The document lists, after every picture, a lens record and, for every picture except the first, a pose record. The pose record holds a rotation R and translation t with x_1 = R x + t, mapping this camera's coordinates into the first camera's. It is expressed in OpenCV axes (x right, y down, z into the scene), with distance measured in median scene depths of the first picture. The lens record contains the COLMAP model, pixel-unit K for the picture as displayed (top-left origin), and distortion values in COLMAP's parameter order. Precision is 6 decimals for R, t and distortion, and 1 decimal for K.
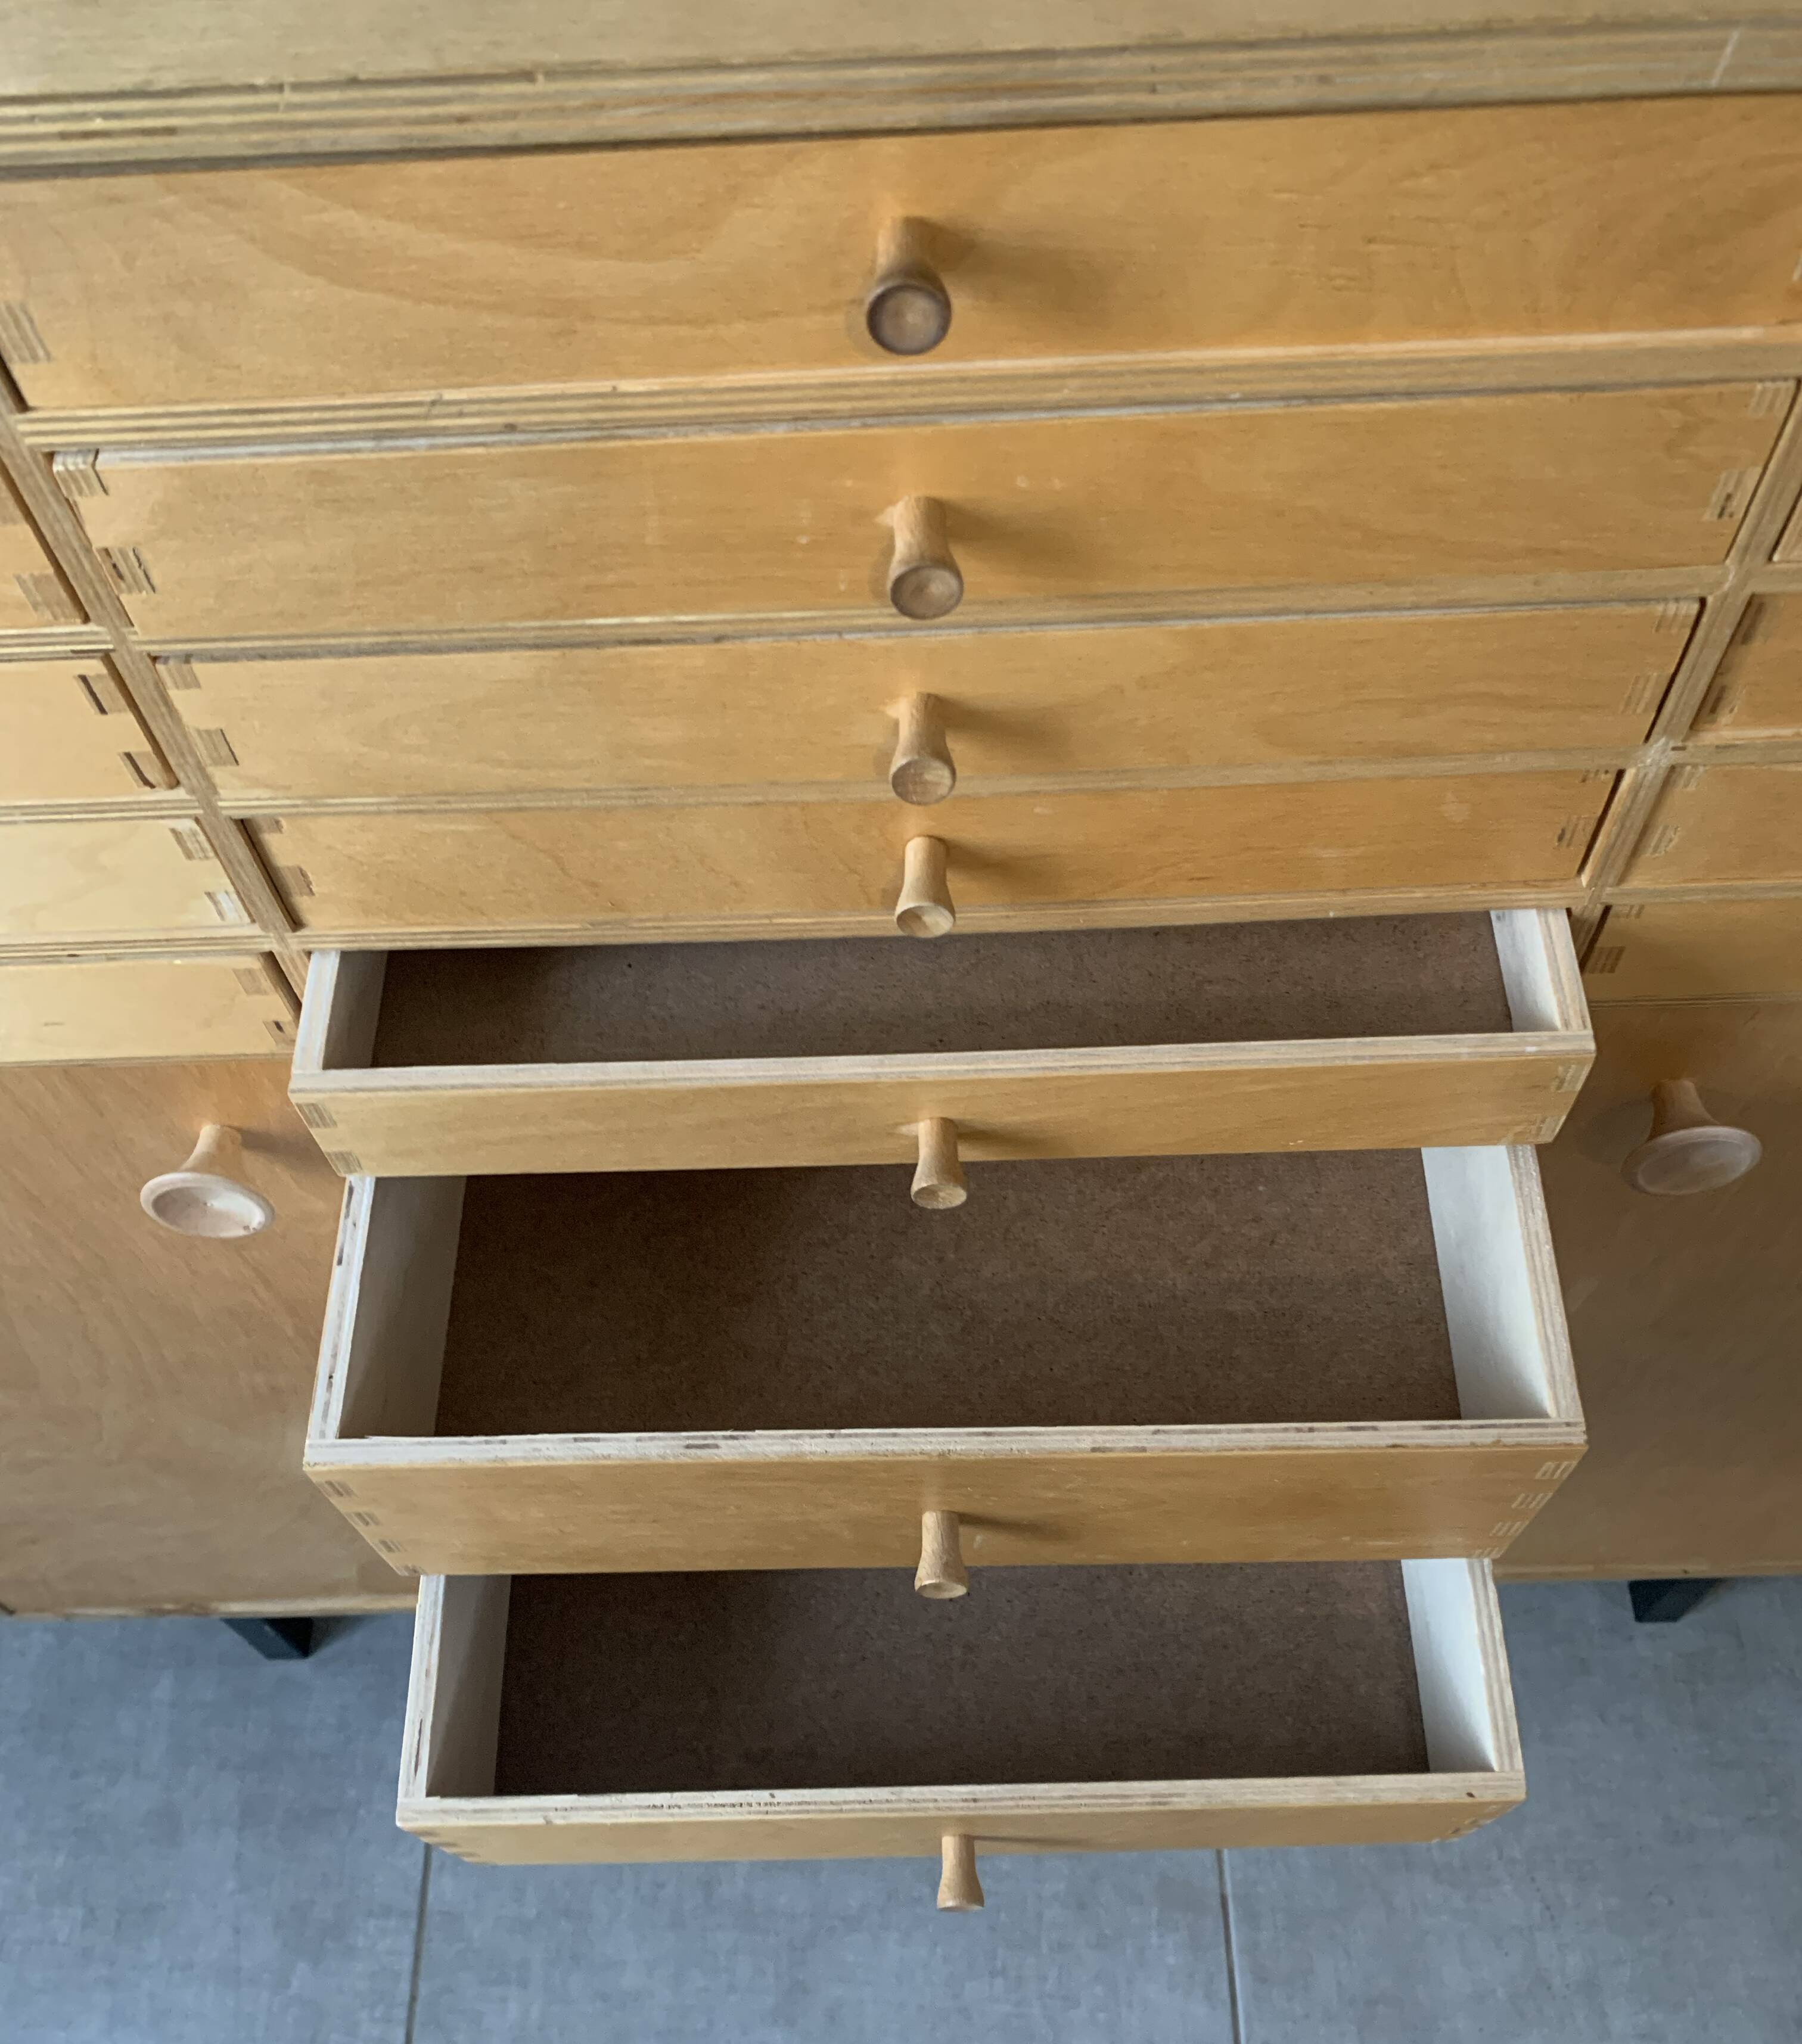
lens RADIAL K [[1851.1, 0, 902.3], [0, 1851.1, 1213.4], [0, 0, 1]] dist [-0.012371, 0.020283]
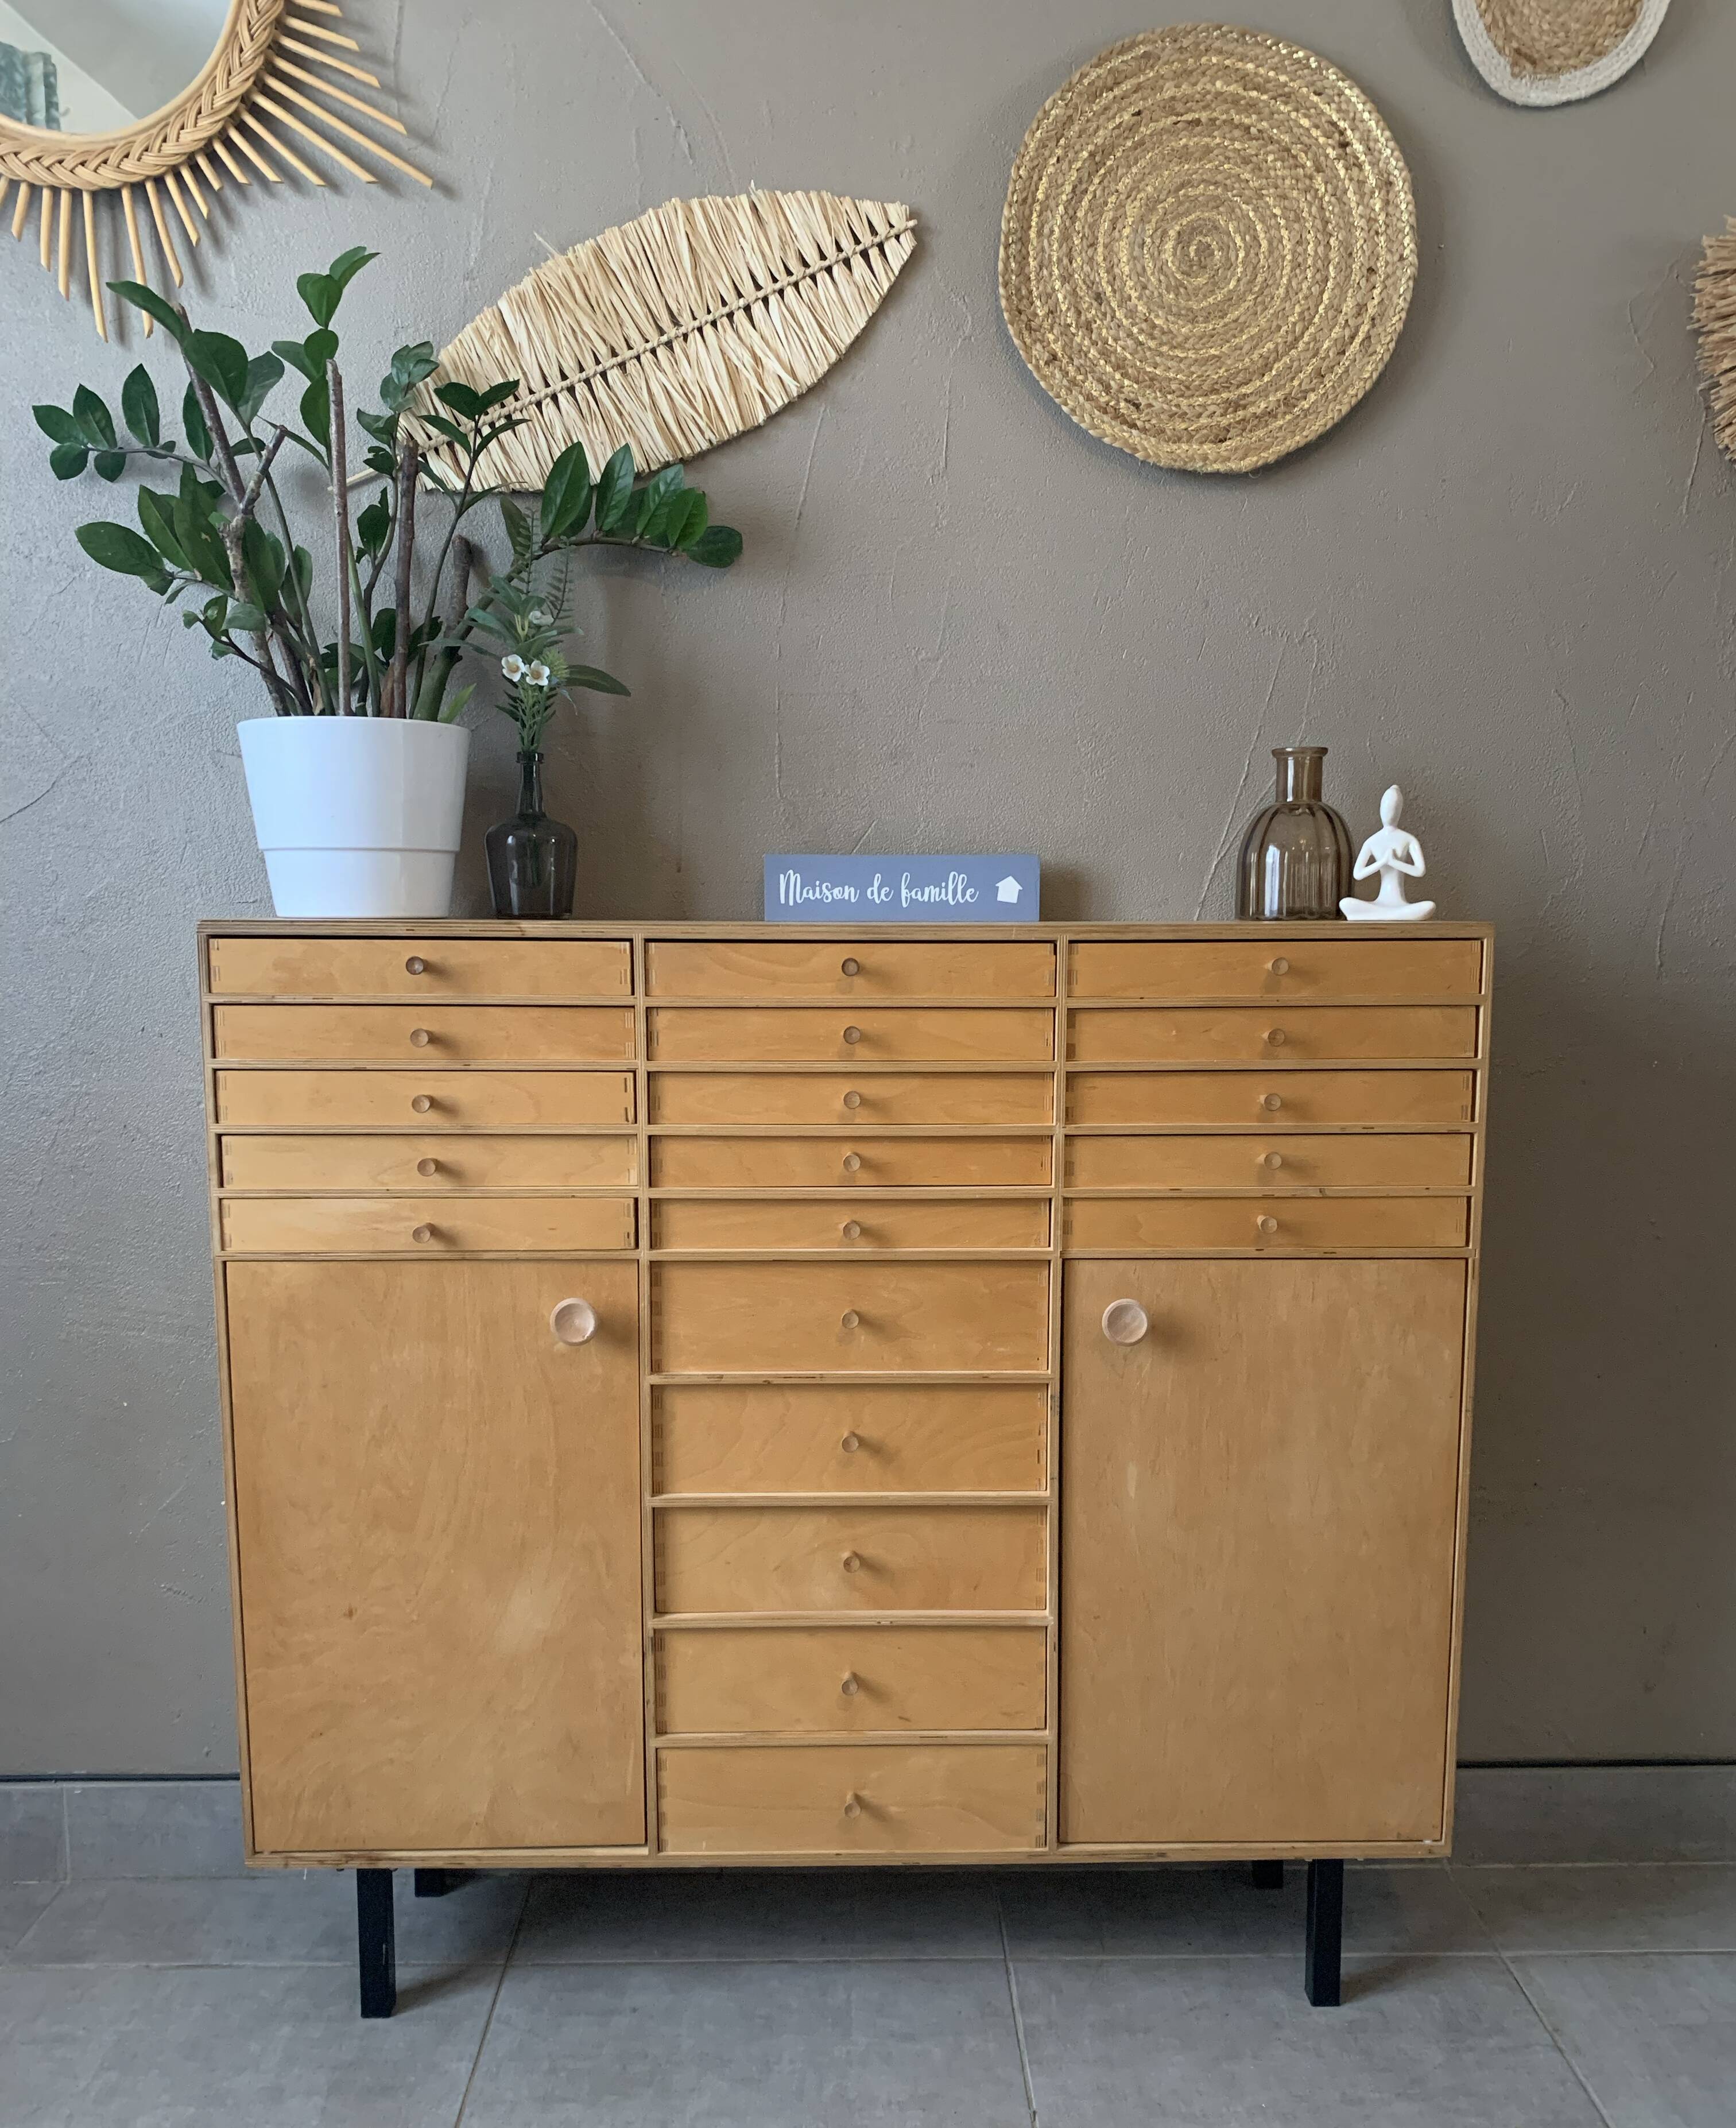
lens RADIAL K [[1772.5, 0, 869.3], [0, 1772.5, 1163.5], [0, 0, 1]] dist [0.030424, -0.038123]
pose [[0.999150, 0.039111, 0.013001, 0.003749], [-0.013207, 0.602629, -0.797912, 1.316699], [-0.039041, 0.797062, 0.602634, -0.510329]]
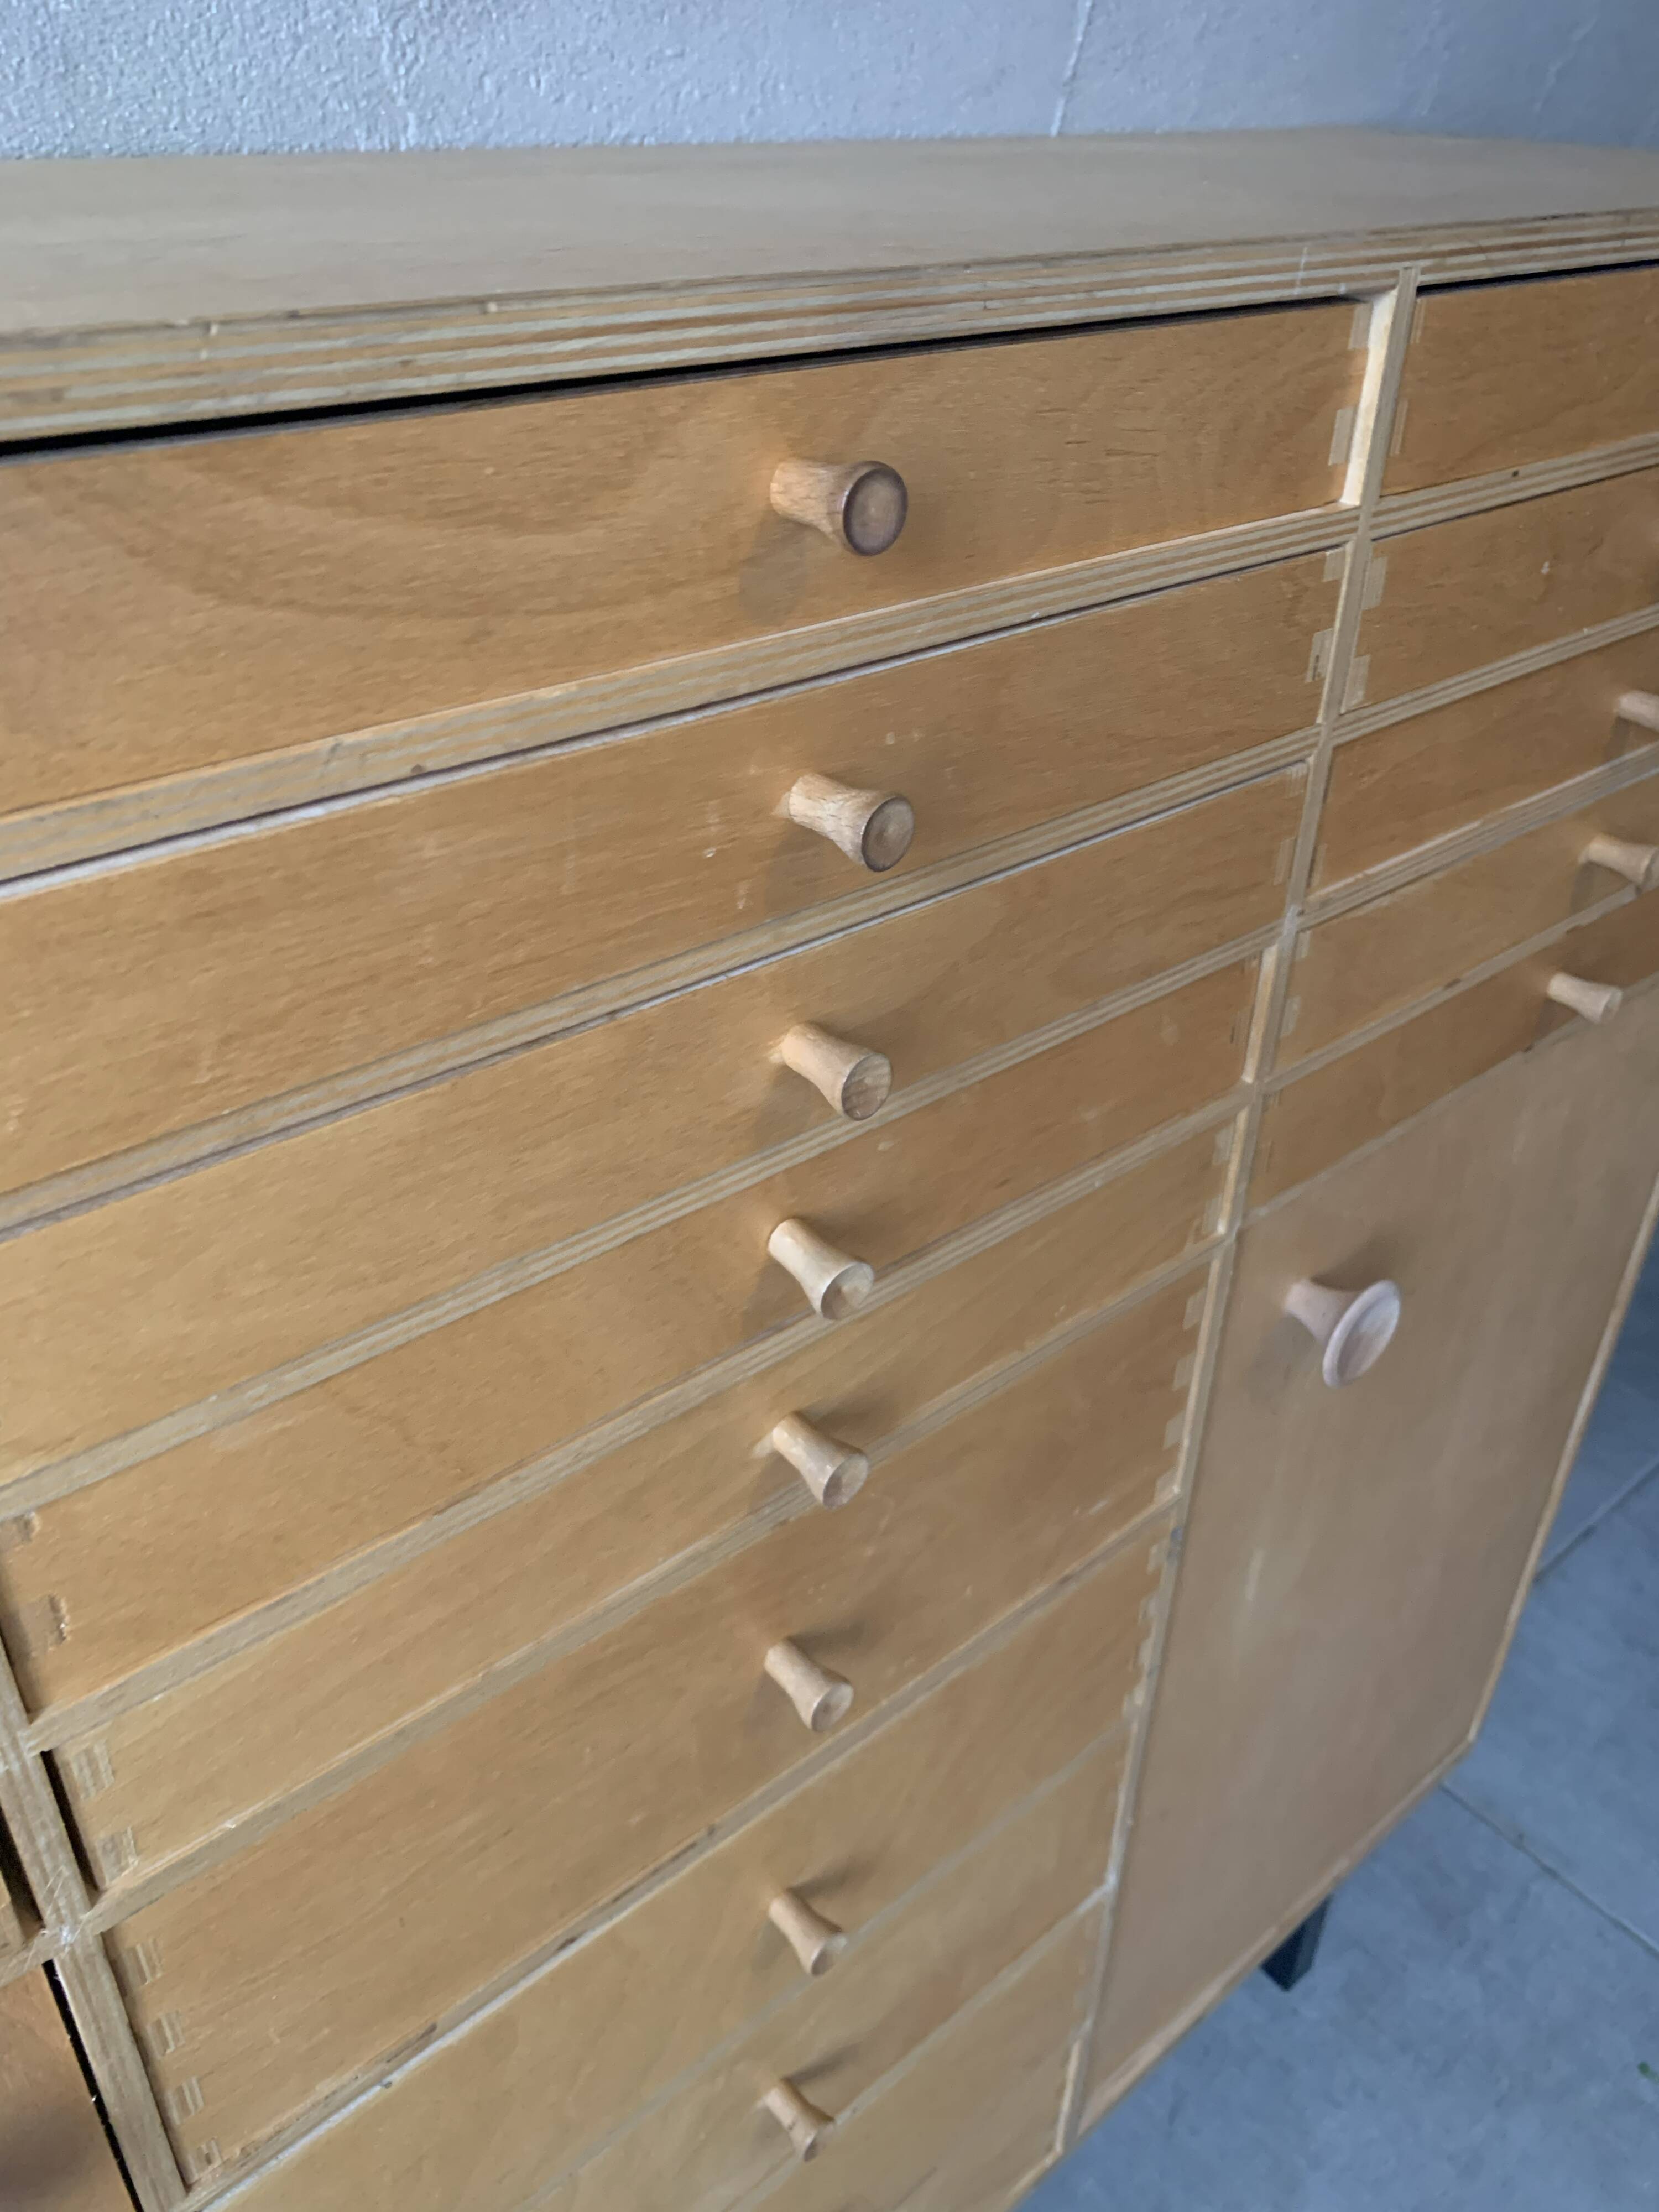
lens RADIAL K [[1697.1, 0, 826.6], [0, 1697.1, 1095.3], [0, 0, 1]] dist [0.018106, -0.015353]
pose [[0.769060, -0.290249, 0.569475, -0.233076], [0.532360, 0.783961, -0.319370, 0.009509], [-0.353750, 0.548781, 0.757430, 0.192631]]
